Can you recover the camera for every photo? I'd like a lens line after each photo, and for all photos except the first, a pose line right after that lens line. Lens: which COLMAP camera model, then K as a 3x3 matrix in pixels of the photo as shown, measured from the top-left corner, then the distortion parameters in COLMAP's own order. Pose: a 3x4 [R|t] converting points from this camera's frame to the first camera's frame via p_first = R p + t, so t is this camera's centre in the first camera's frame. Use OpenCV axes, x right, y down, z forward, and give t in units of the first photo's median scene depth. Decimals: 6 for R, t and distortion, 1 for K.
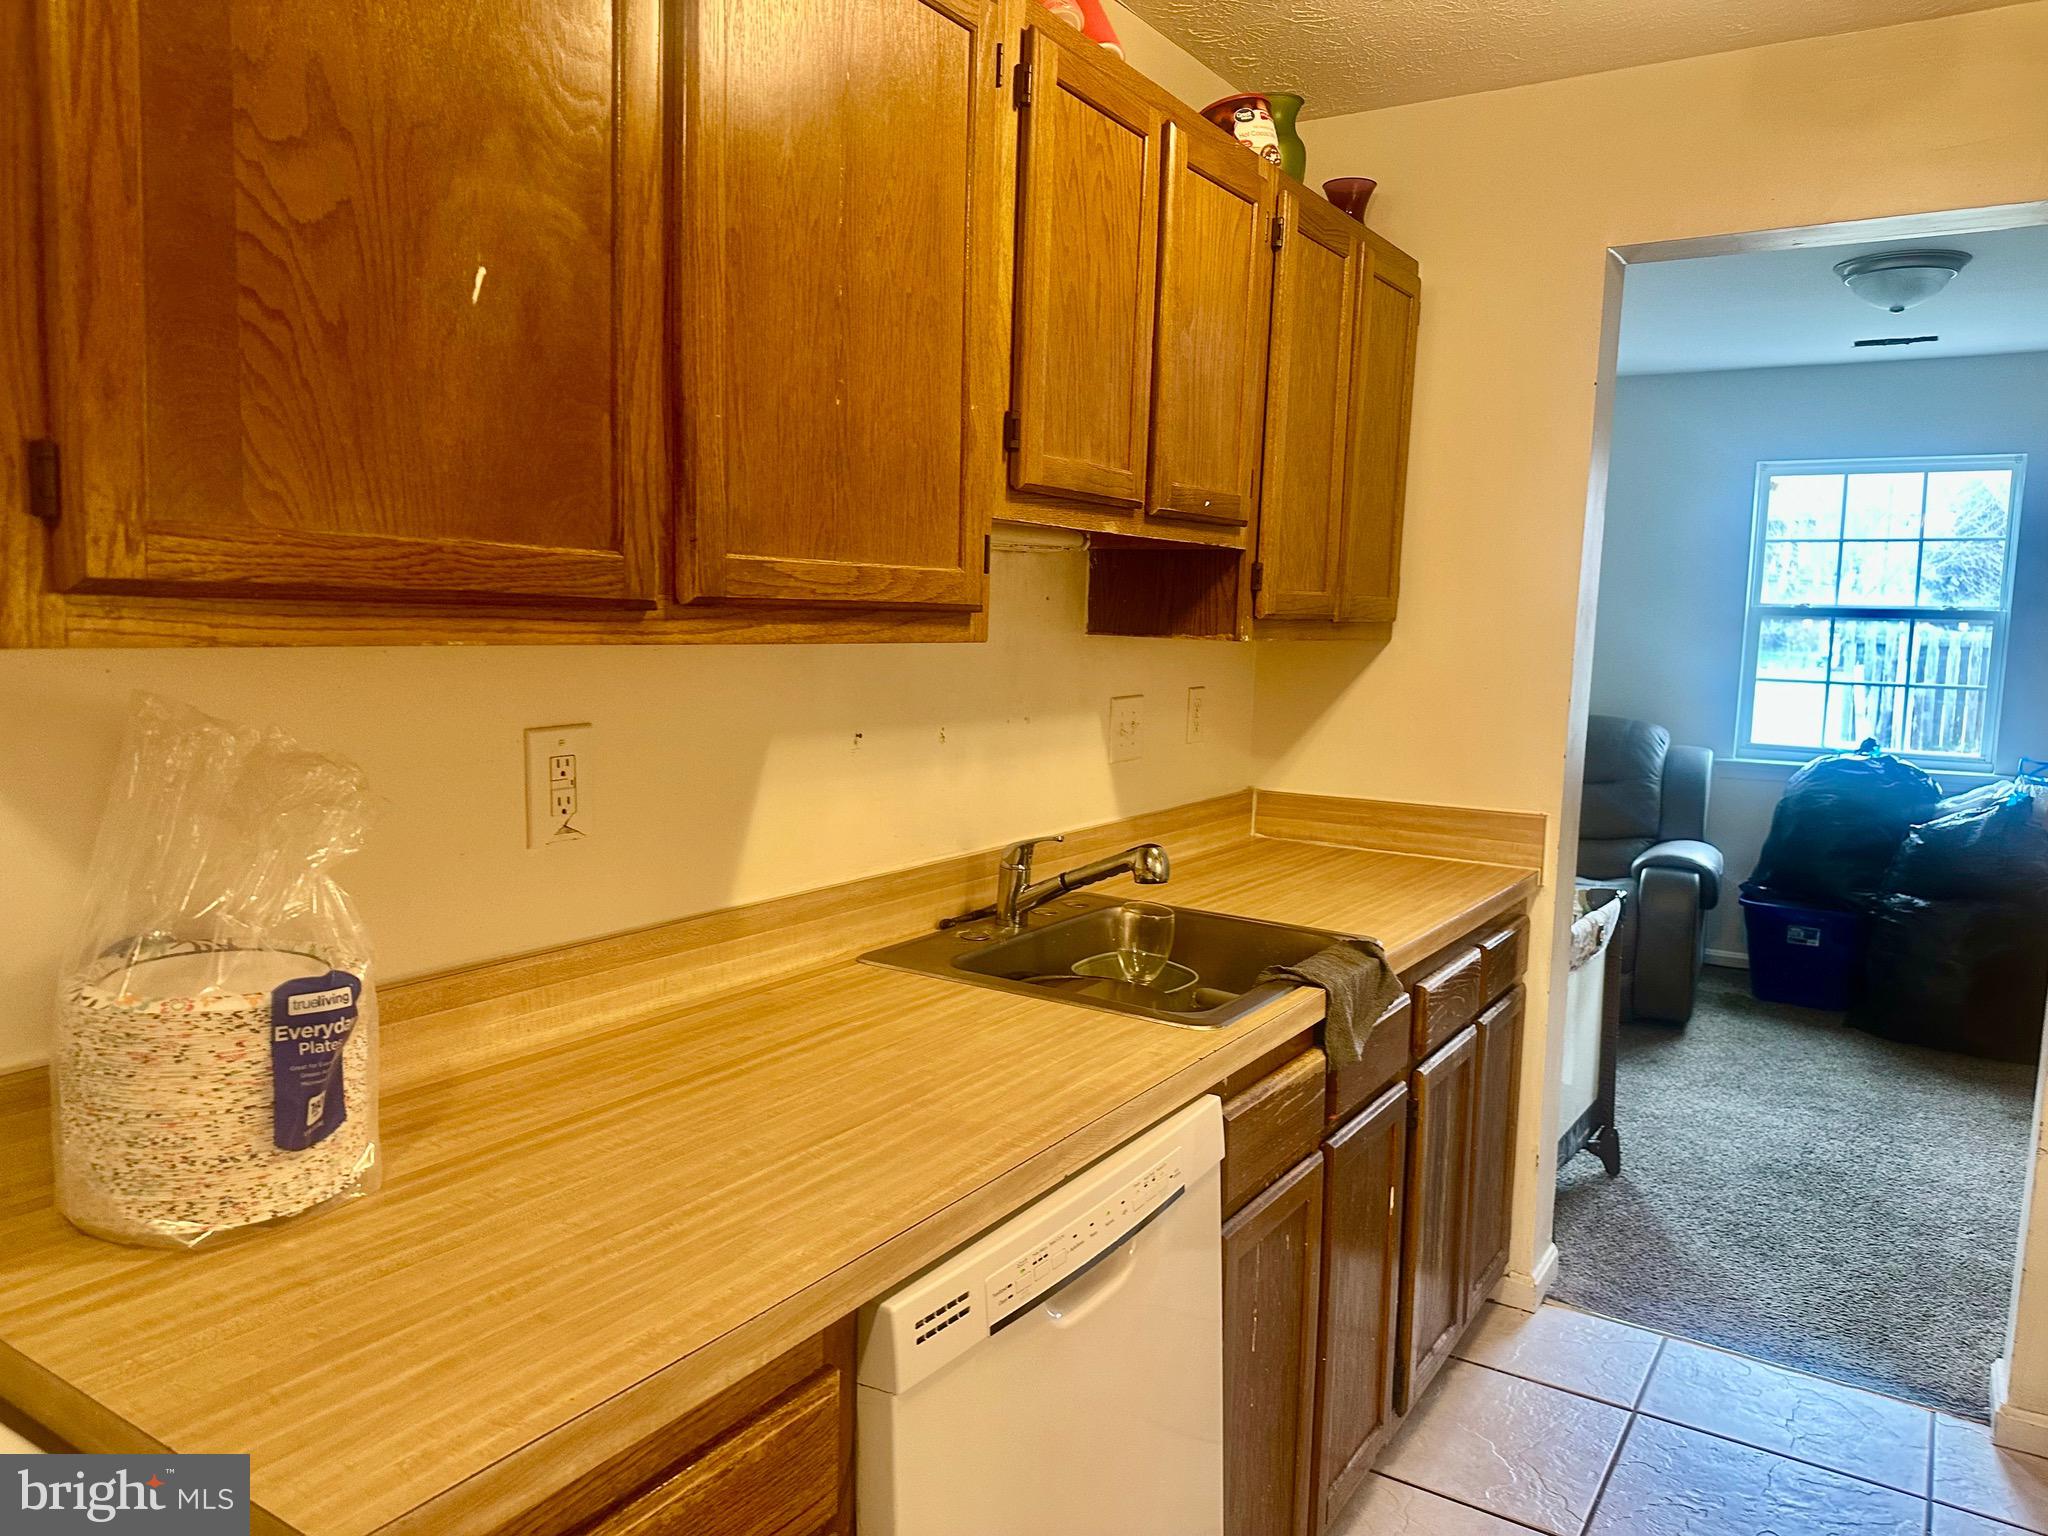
lens RADIAL K [[1471.0, 0, 1024.0], [0, 1471.0, 768.0], [0, 0, 1]] dist [-0.003472, -0.002037]
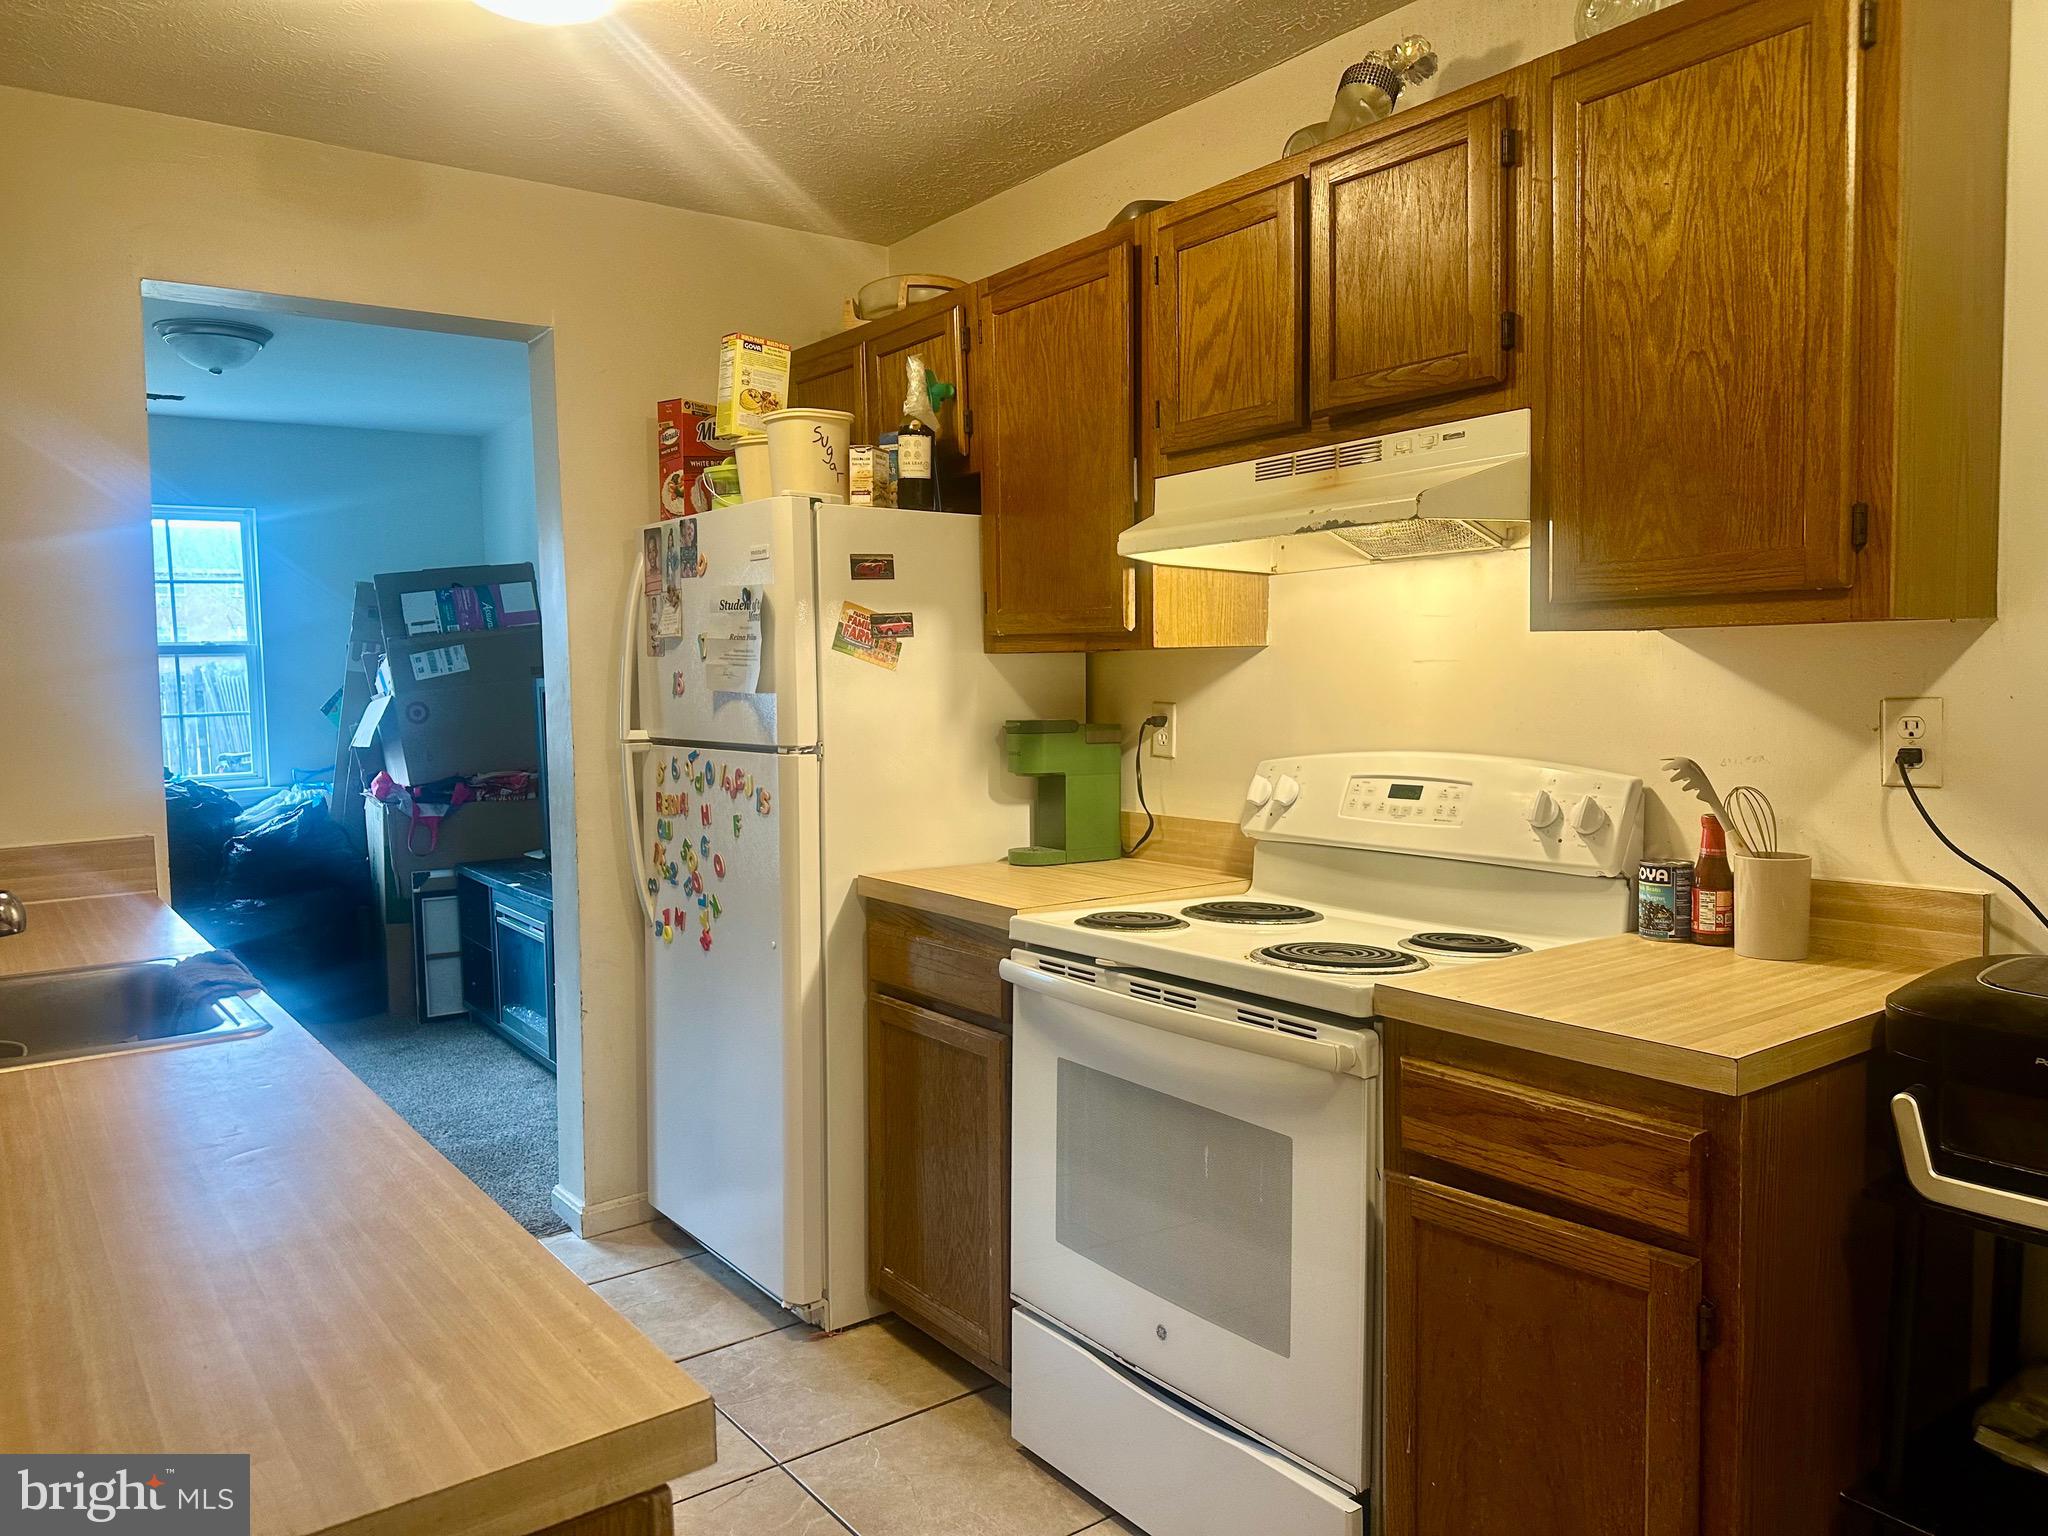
lens RADIAL K [[1430.6, 0, 1024.0], [0, 1430.6, 768.0], [0, 0, 1]] dist [0.123033, -0.139646]
pose [[0.342339, -0.096726, 0.934584, -0.405135], [0.131345, 0.989847, 0.054333, 0.010084], [-0.930351, 0.104153, 0.351568, 0.098957]]
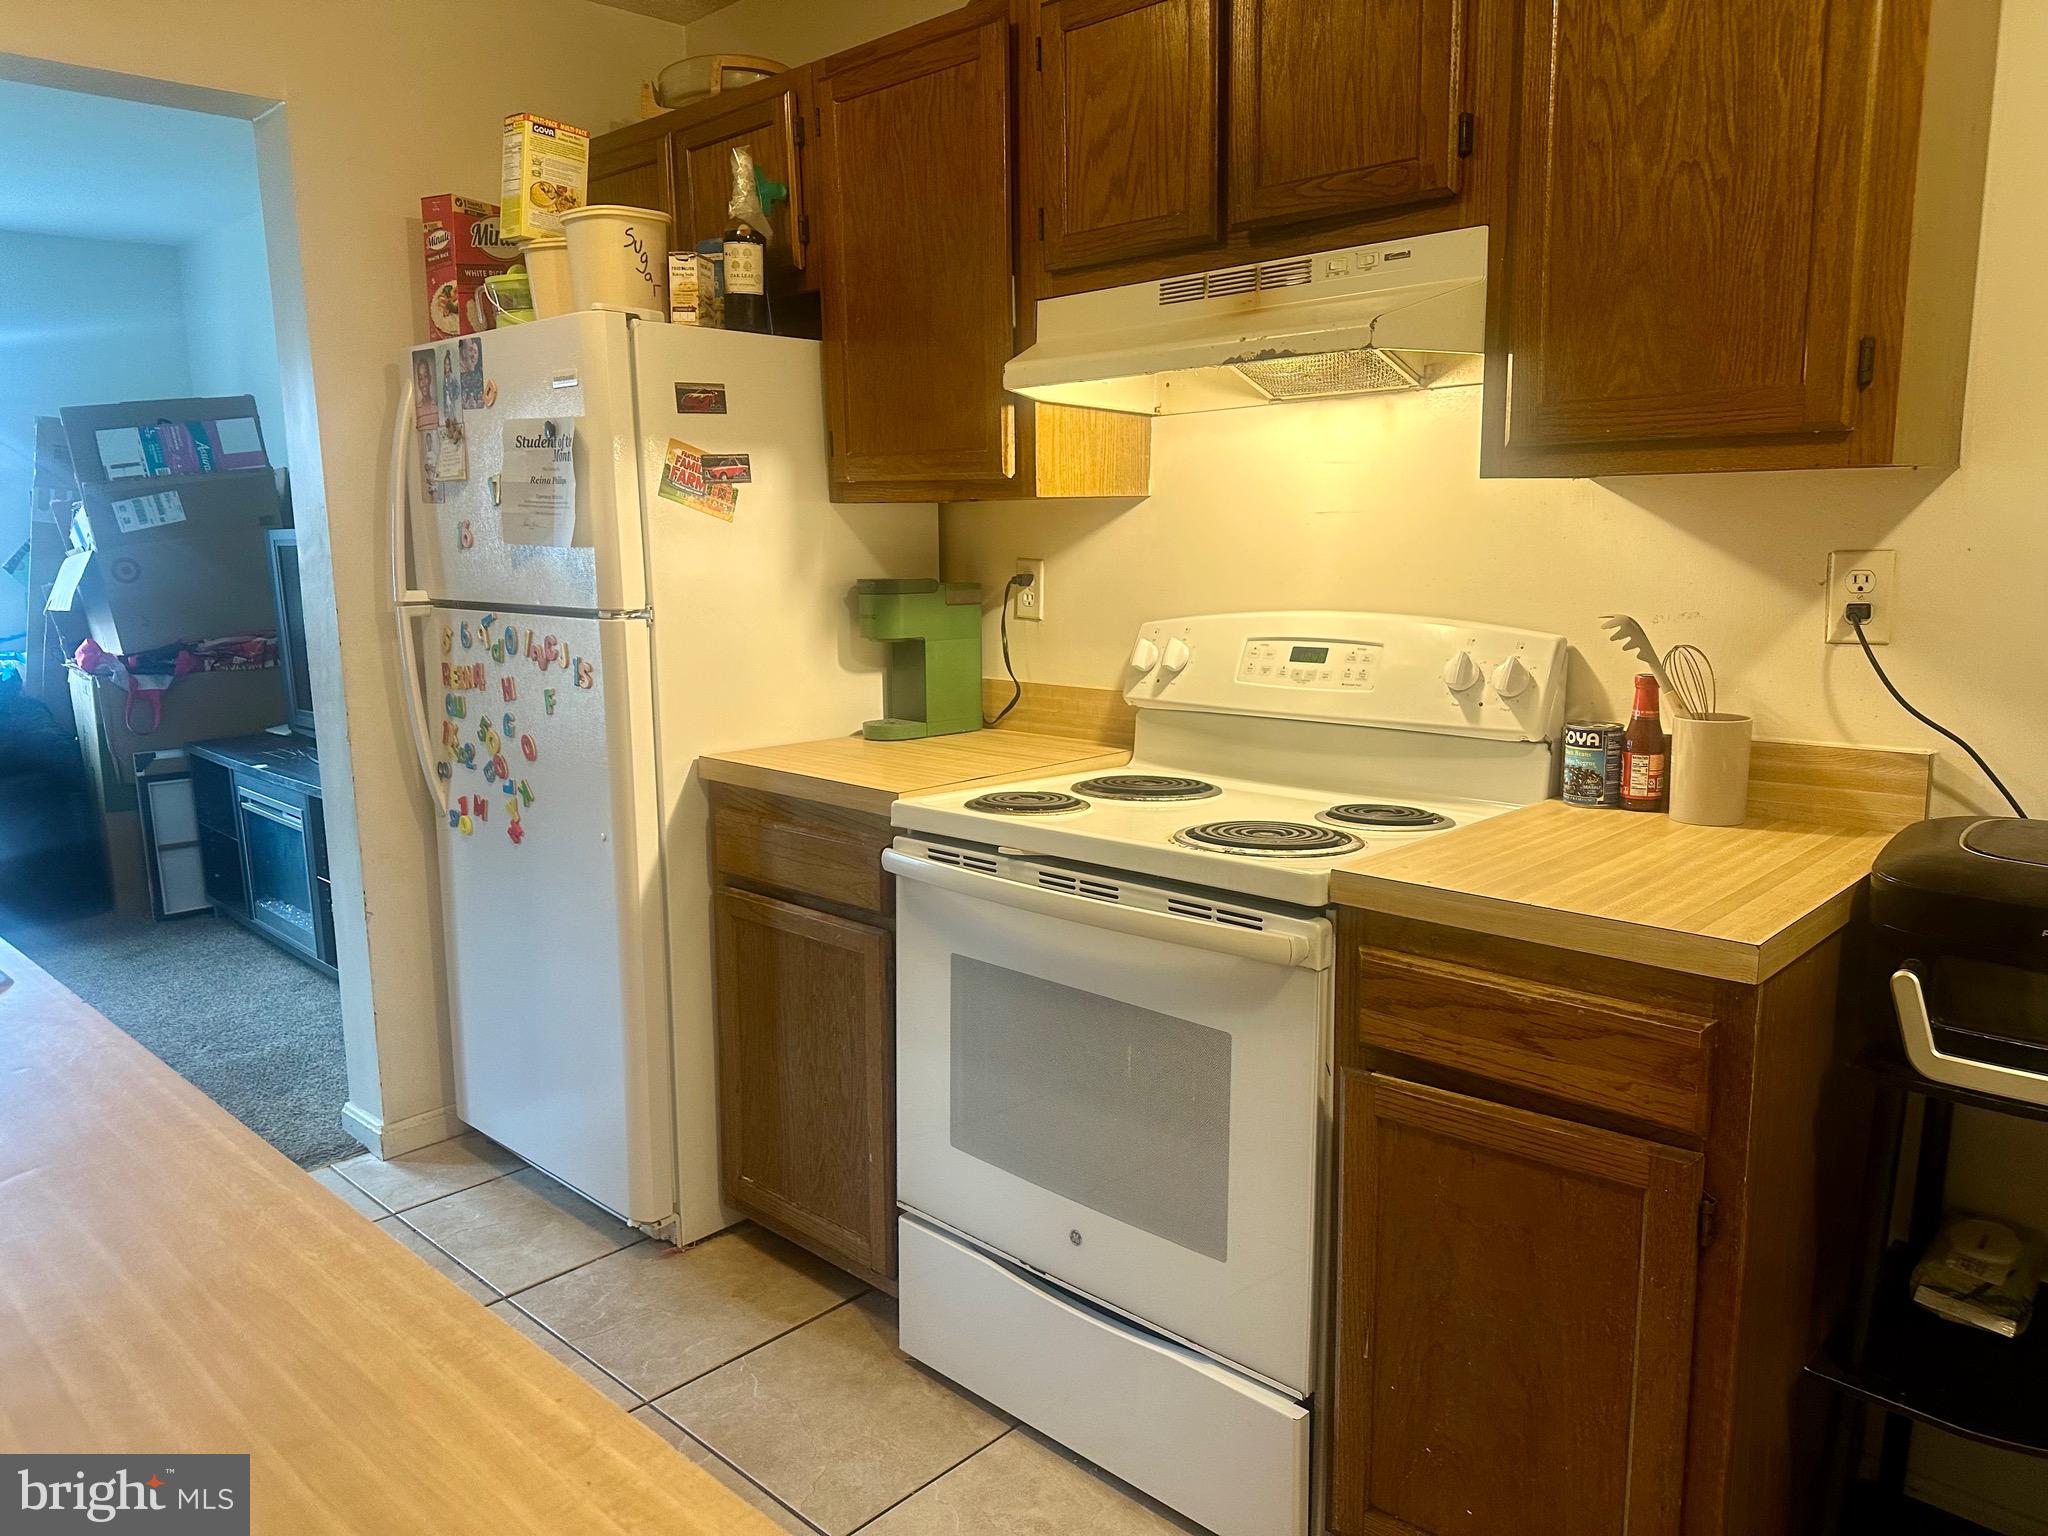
lens RADIAL K [[1422.7, 0, 1024.0], [0, 1422.7, 768.0], [0, 0, 1]] dist [0.078710, -0.096058]
pose [[0.181945, -0.197258, 0.963320, -0.324013], [0.130338, 0.975866, 0.175210, 0.001503], [-0.974632, 0.093678, 0.203264, 0.201203]]
